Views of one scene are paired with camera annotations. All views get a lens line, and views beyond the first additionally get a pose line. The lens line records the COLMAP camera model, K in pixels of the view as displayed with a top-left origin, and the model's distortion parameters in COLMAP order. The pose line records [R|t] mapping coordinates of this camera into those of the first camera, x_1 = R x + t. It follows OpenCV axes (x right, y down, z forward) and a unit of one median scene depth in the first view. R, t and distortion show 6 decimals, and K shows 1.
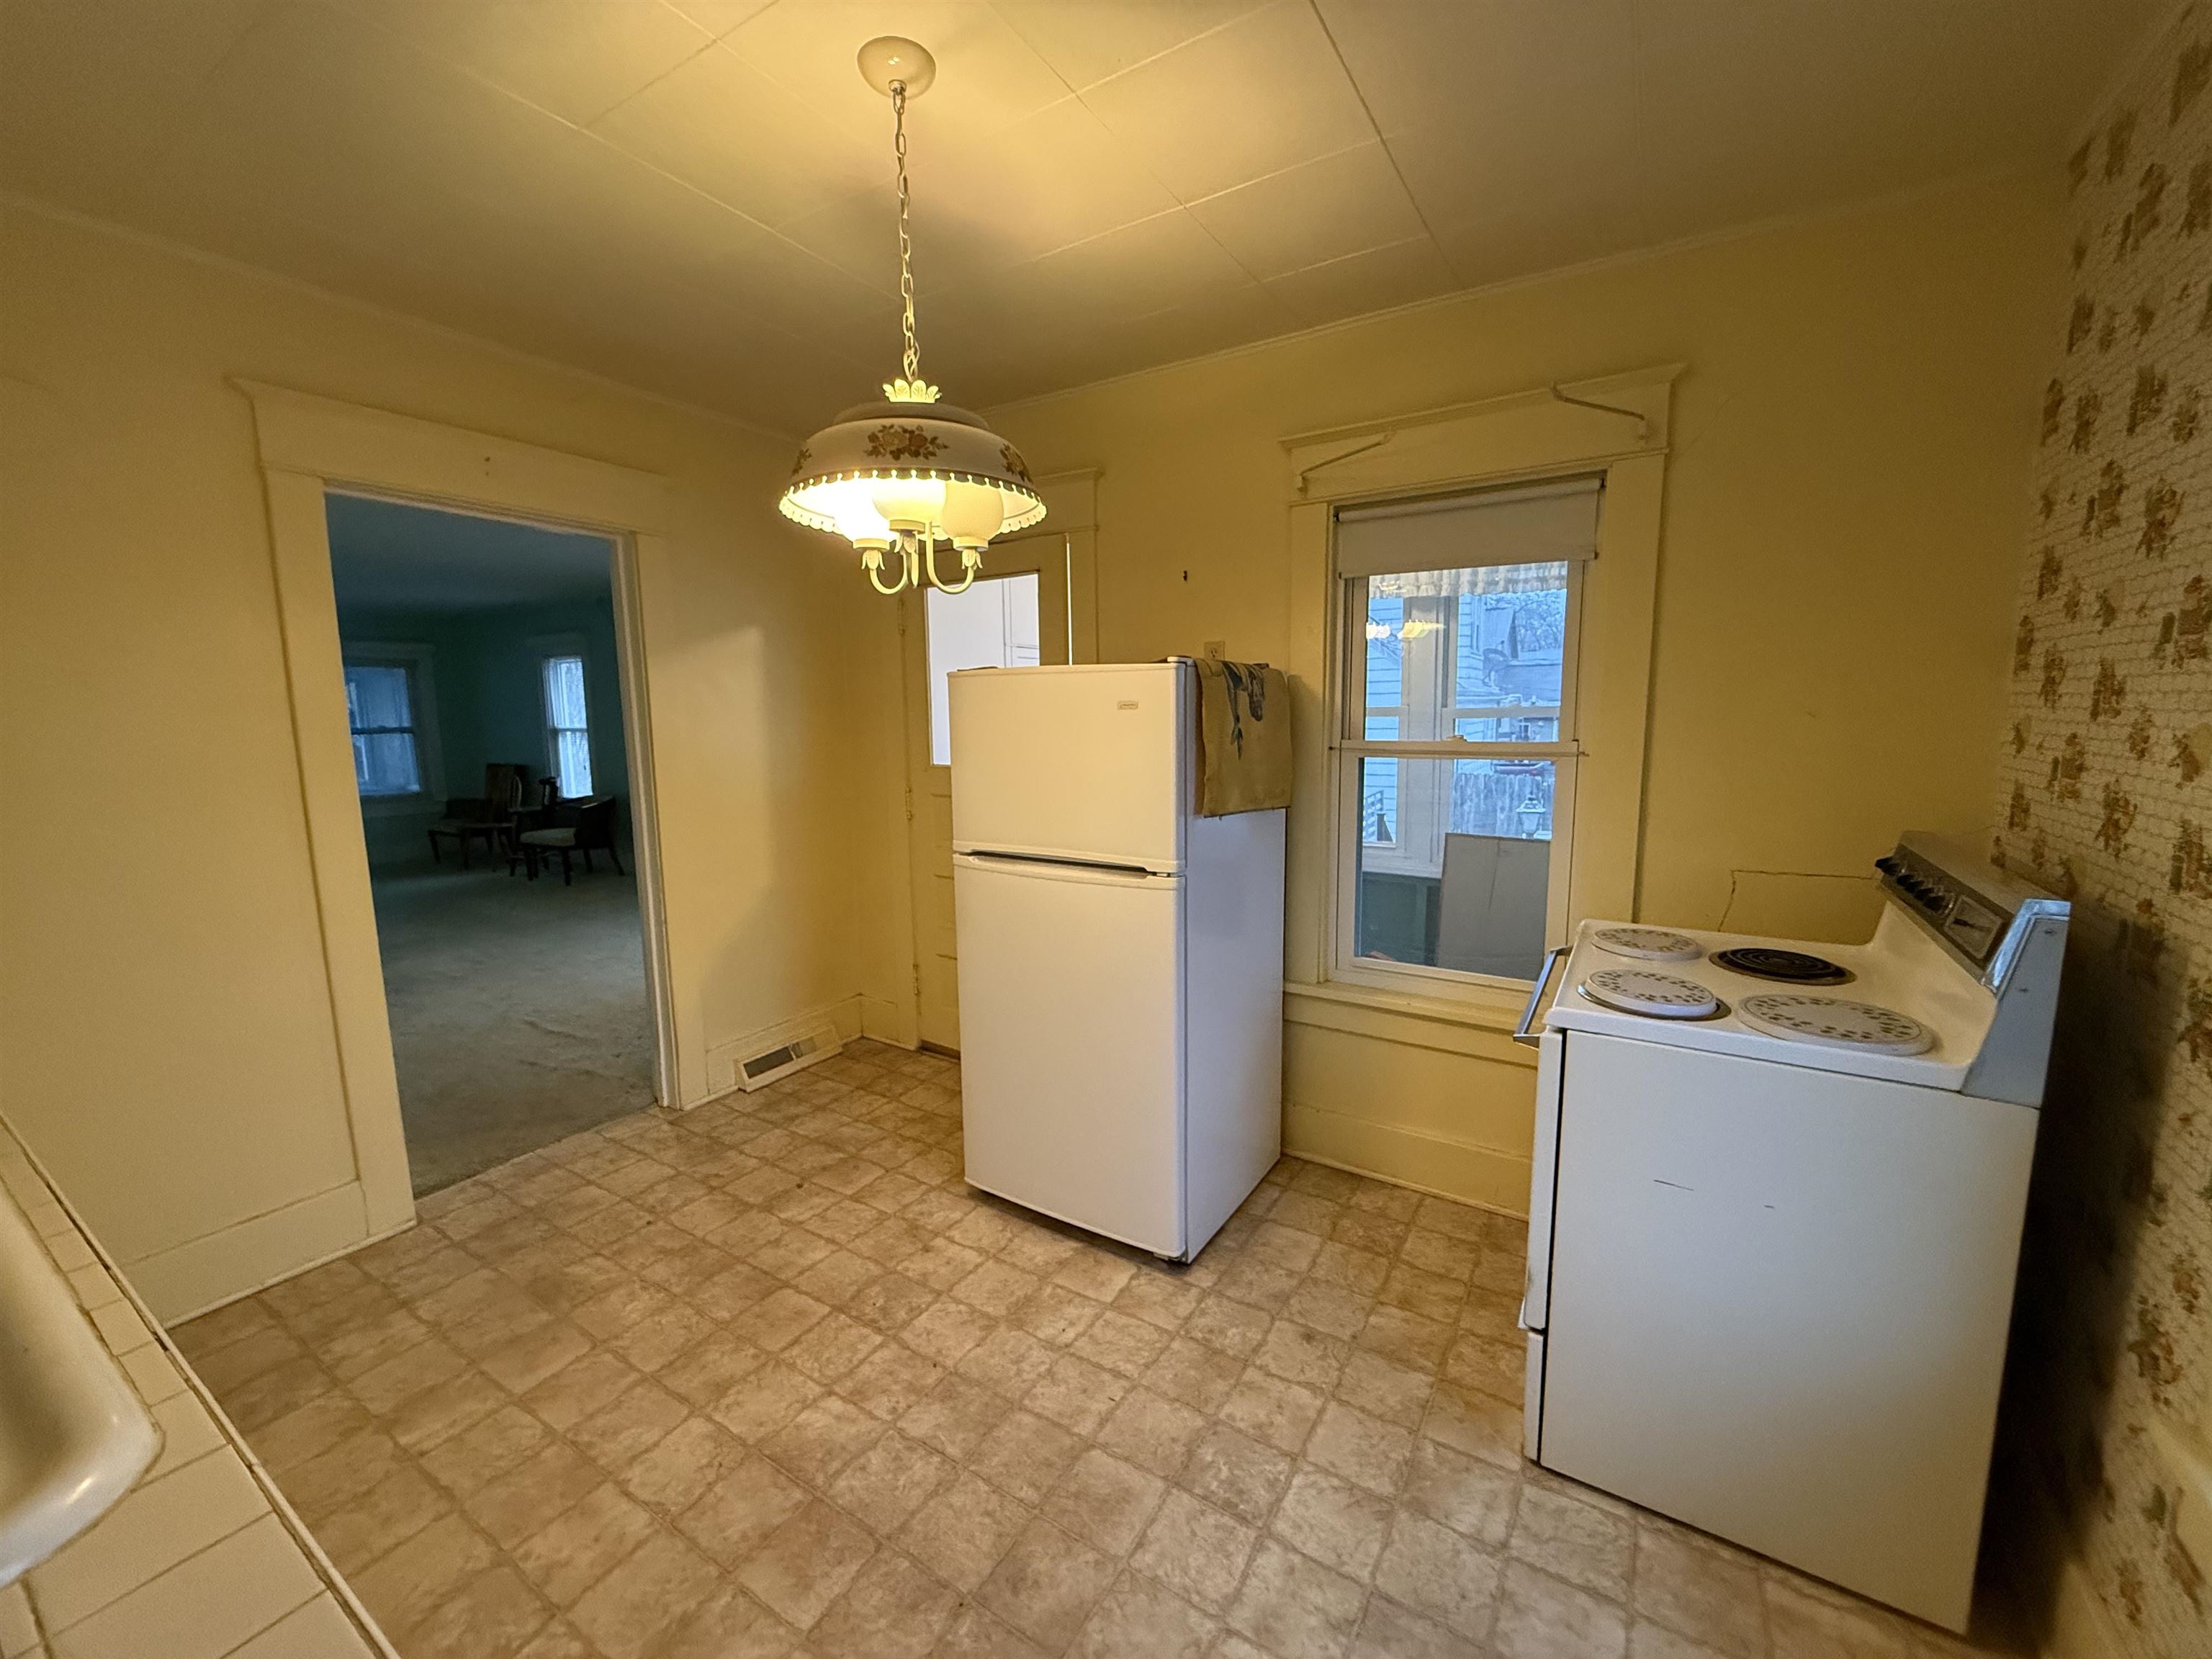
lens RADIAL K [[872.7, 0, 1100.2], [0, 872.7, 820.7], [0, 0, 1]] dist [-0.000293, 0.000385]
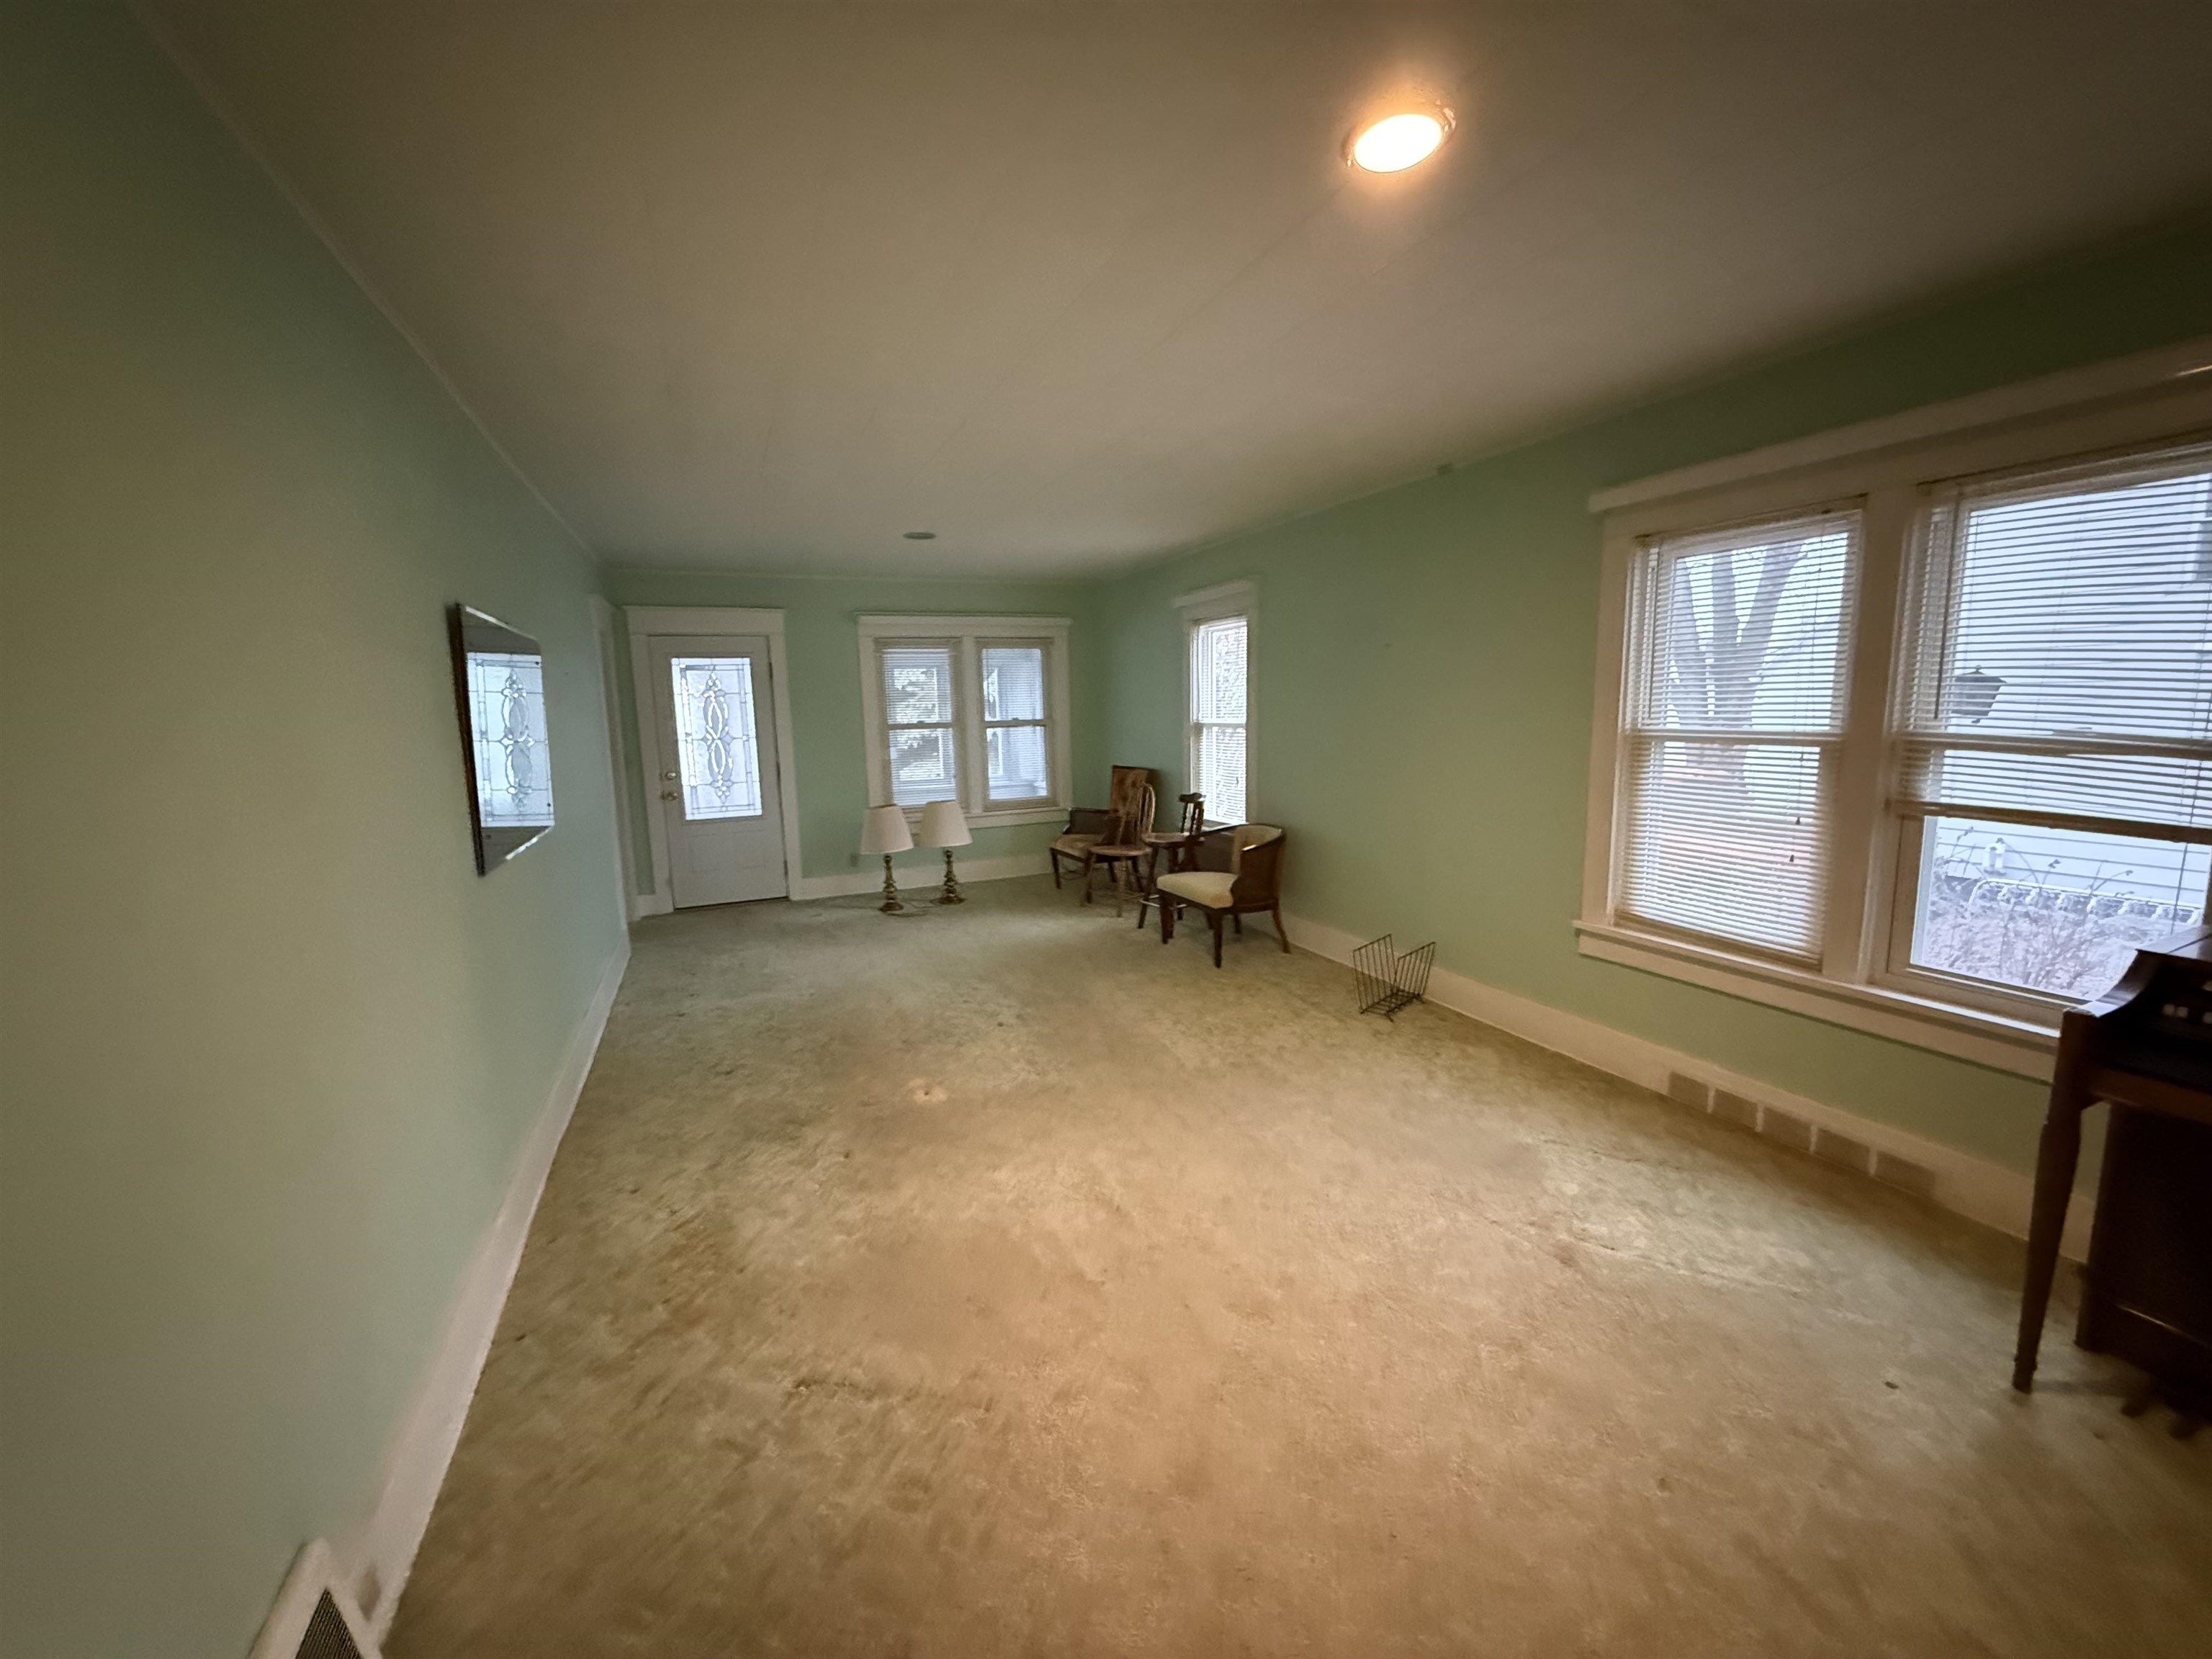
lens RADIAL K [[872.7, 0, 1099.5], [0, 872.7, 828.2], [0, 0, 1]] dist [-0.000293, 0.000385]
pose [[0.825097, 0.075322, -0.559949, -0.283301], [-0.063465, 0.997157, 0.040616, -0.042875], [0.561416, 0.002025, 0.827531, 0.357423]]
